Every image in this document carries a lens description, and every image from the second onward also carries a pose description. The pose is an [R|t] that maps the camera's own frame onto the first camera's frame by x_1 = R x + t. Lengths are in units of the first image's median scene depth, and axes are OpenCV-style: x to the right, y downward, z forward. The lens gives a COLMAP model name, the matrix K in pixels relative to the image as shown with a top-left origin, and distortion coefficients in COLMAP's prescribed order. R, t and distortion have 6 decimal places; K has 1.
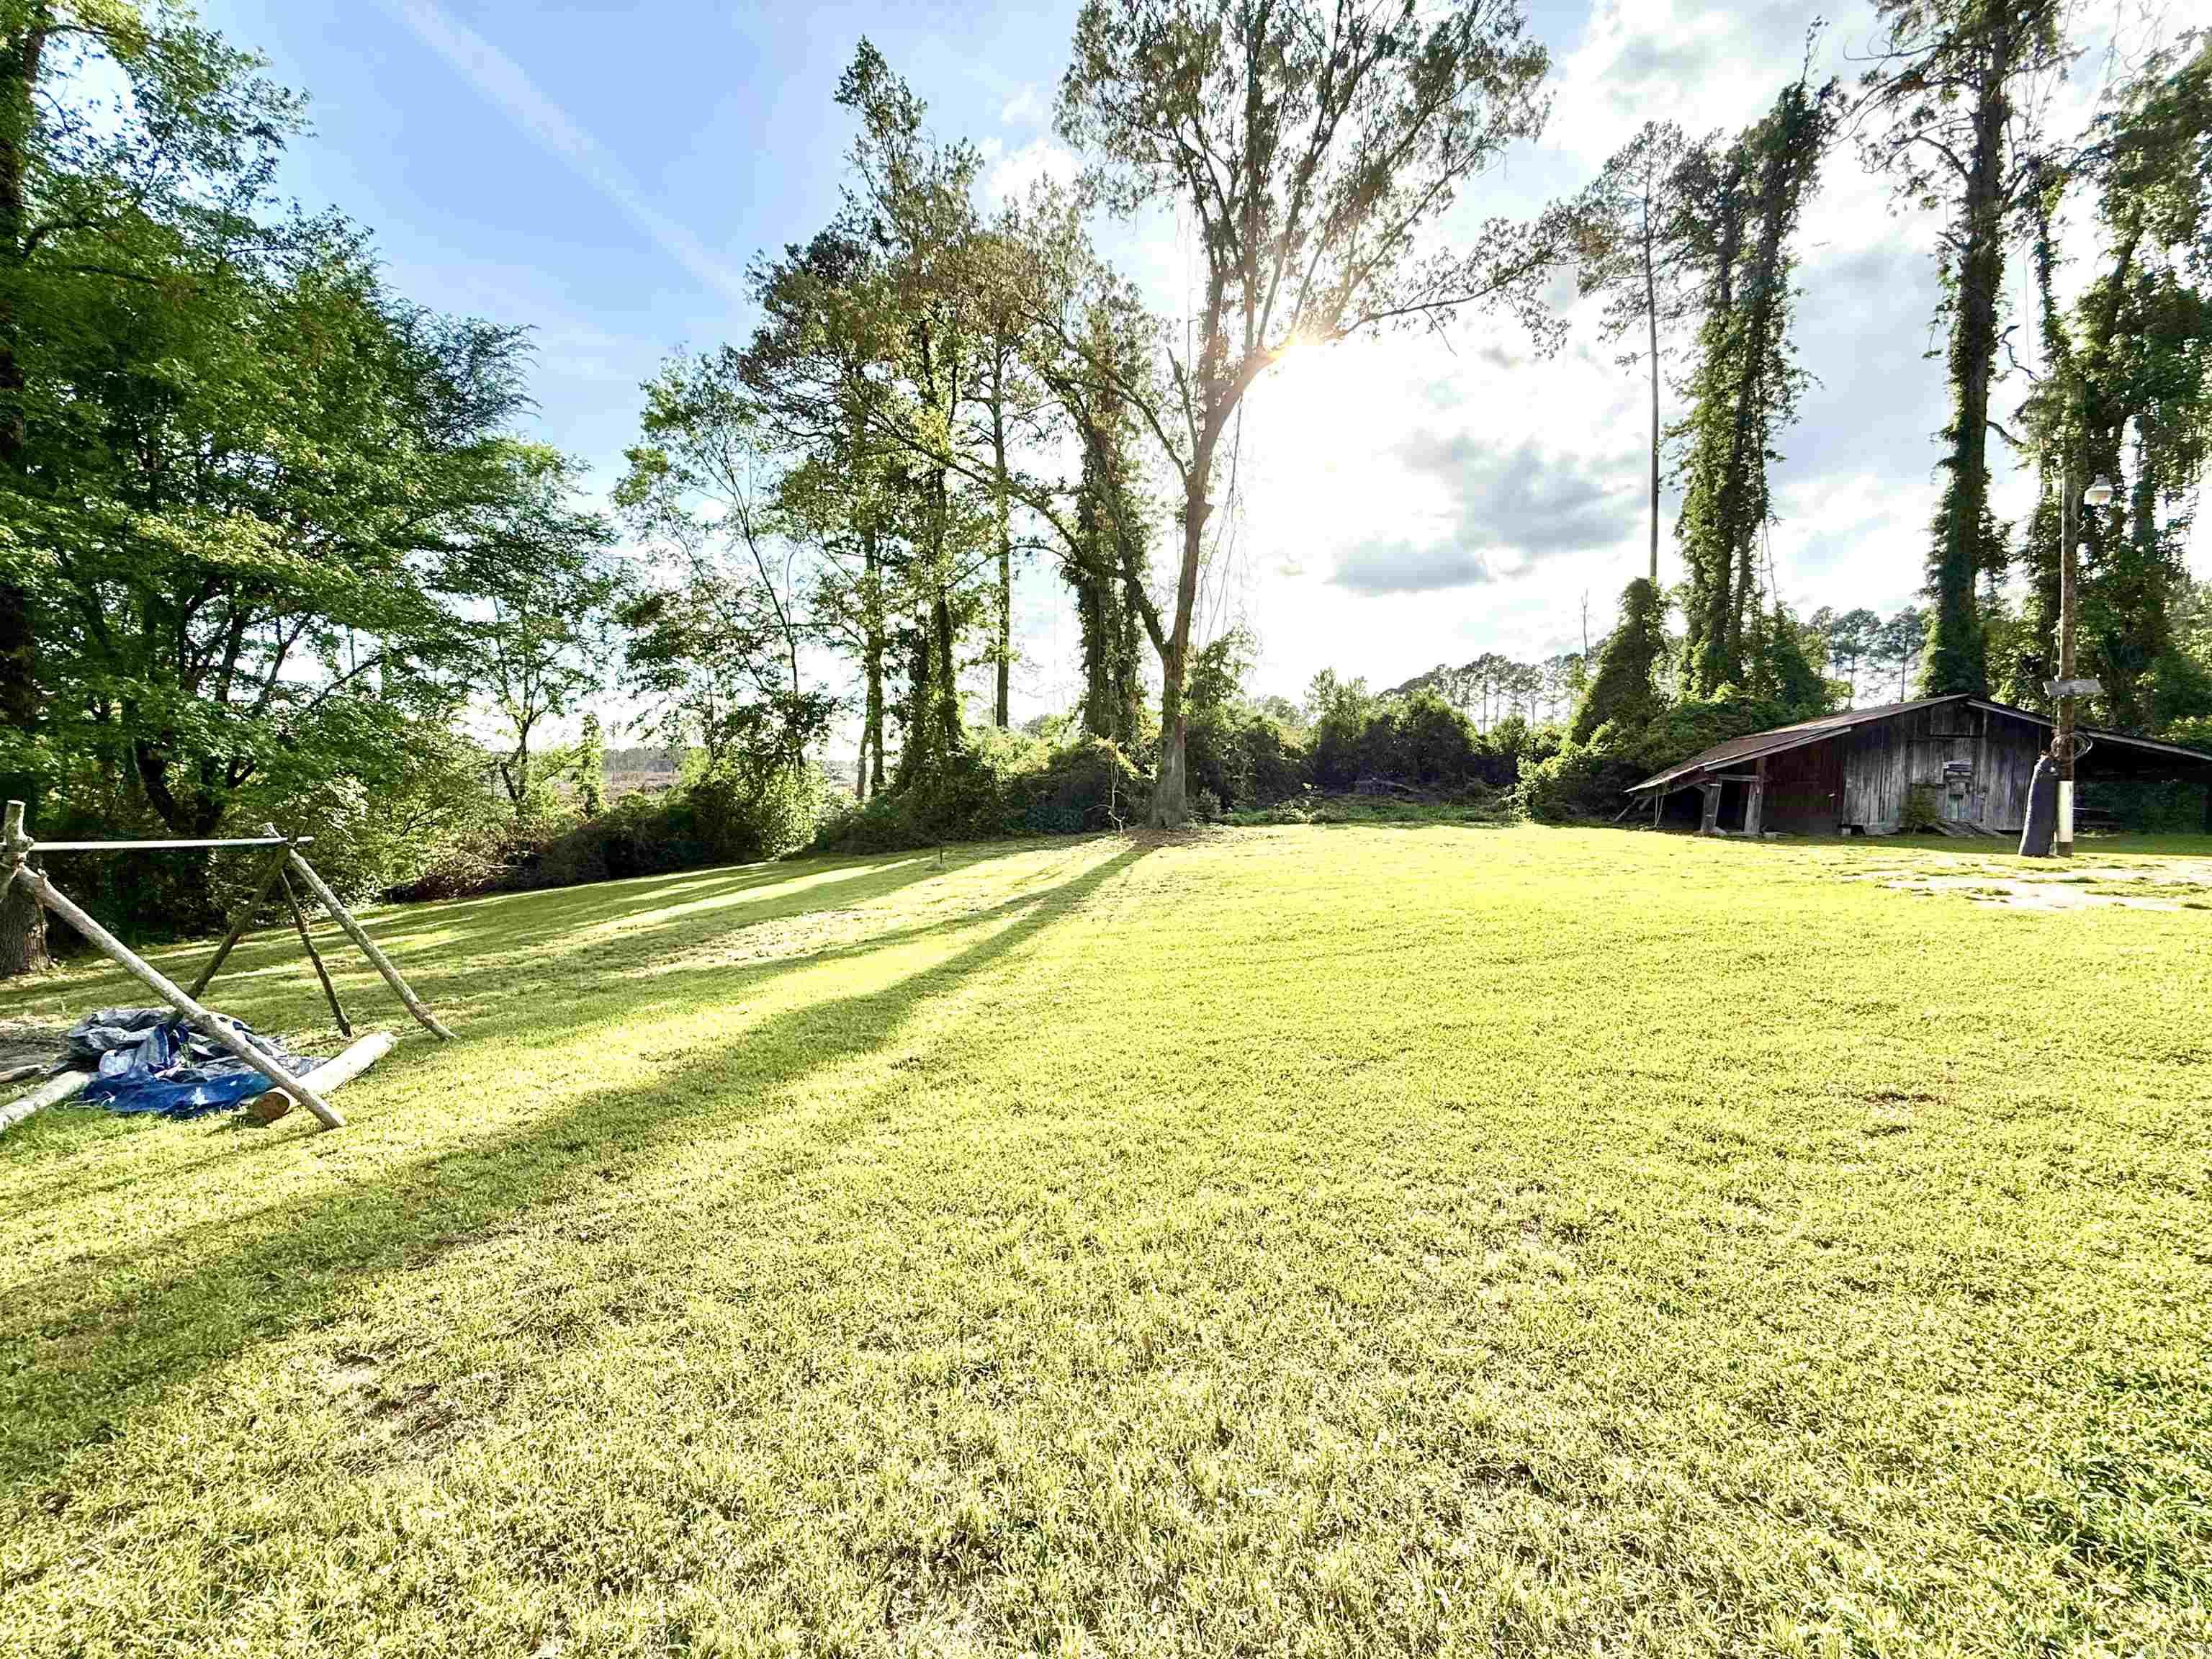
lens RADIAL K [[877.7, 0, 1106.0], [0, 877.7, 829.5], [0, 0, 1]] dist [-0.009709, 0.000025]
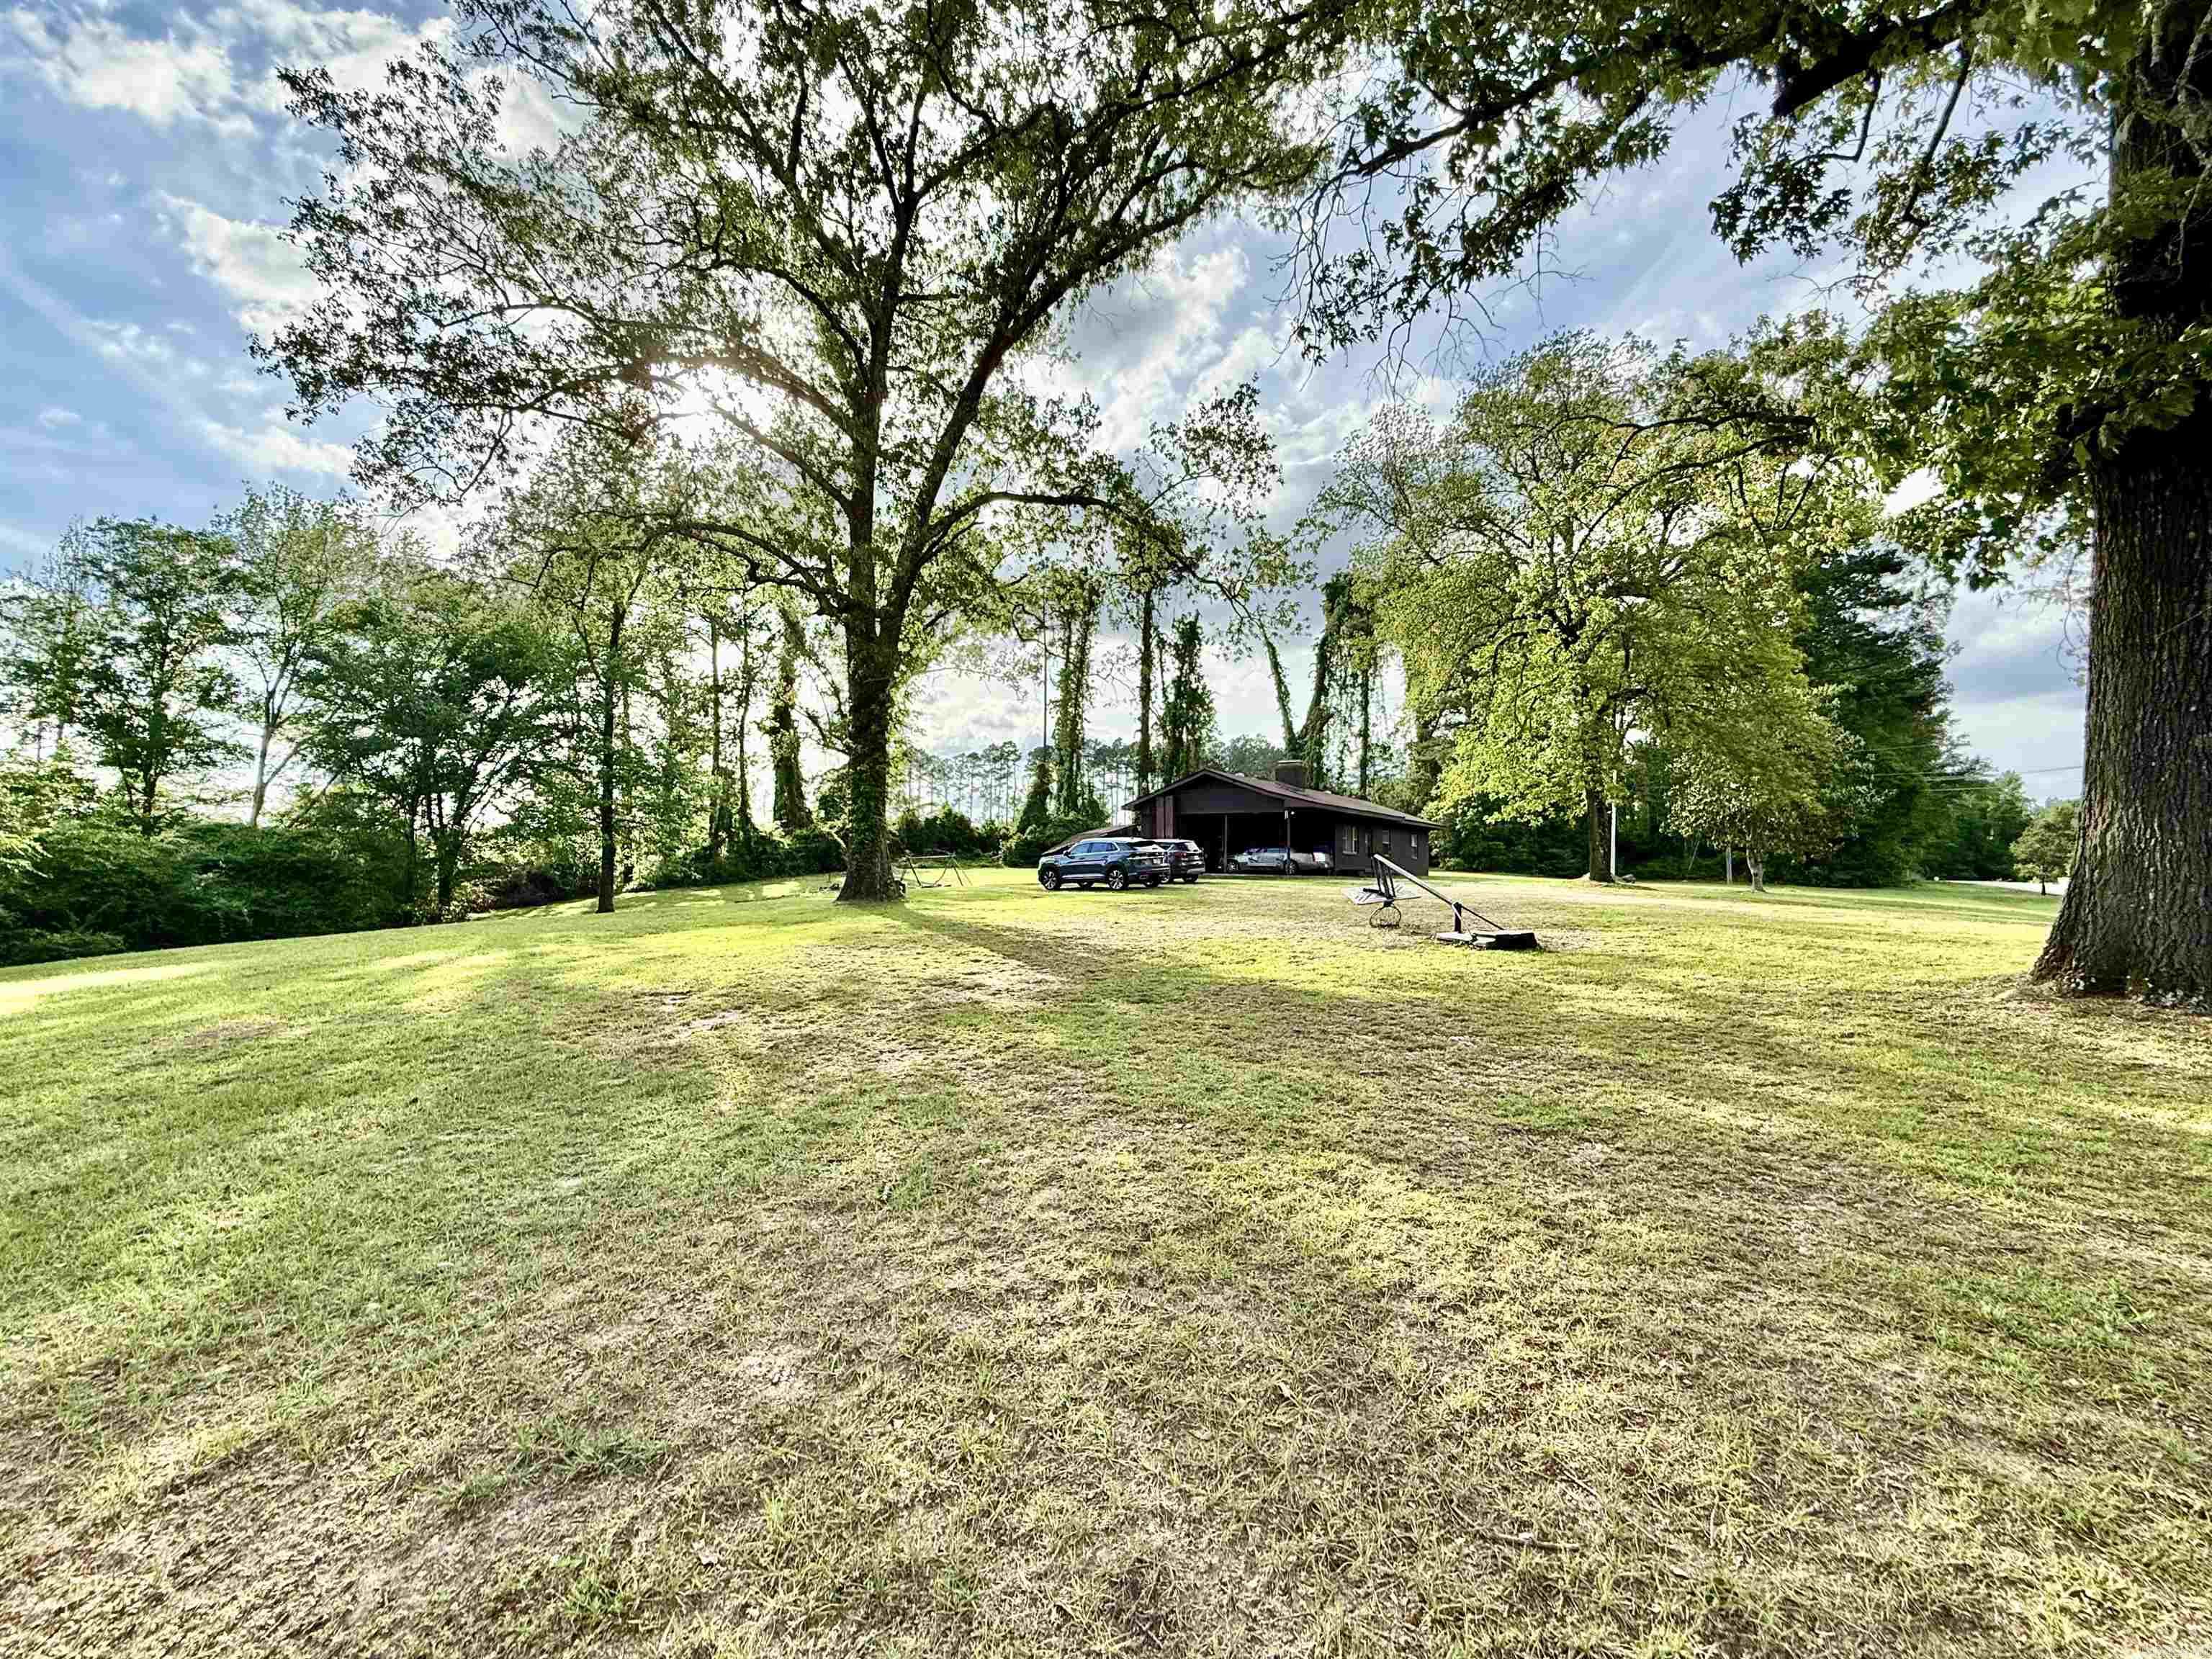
lens RADIAL K [[883.1, 0, 1096.3], [0, 883.1, 833.4], [0, 0, 1]] dist [0.000503, -0.000164]
pose [[0.783352, 0.015321, 0.621390, -0.806819], [0.020989, 0.998474, -0.051078, 0.025991], [-0.621224, 0.053054, 0.781835, -1.013222]]
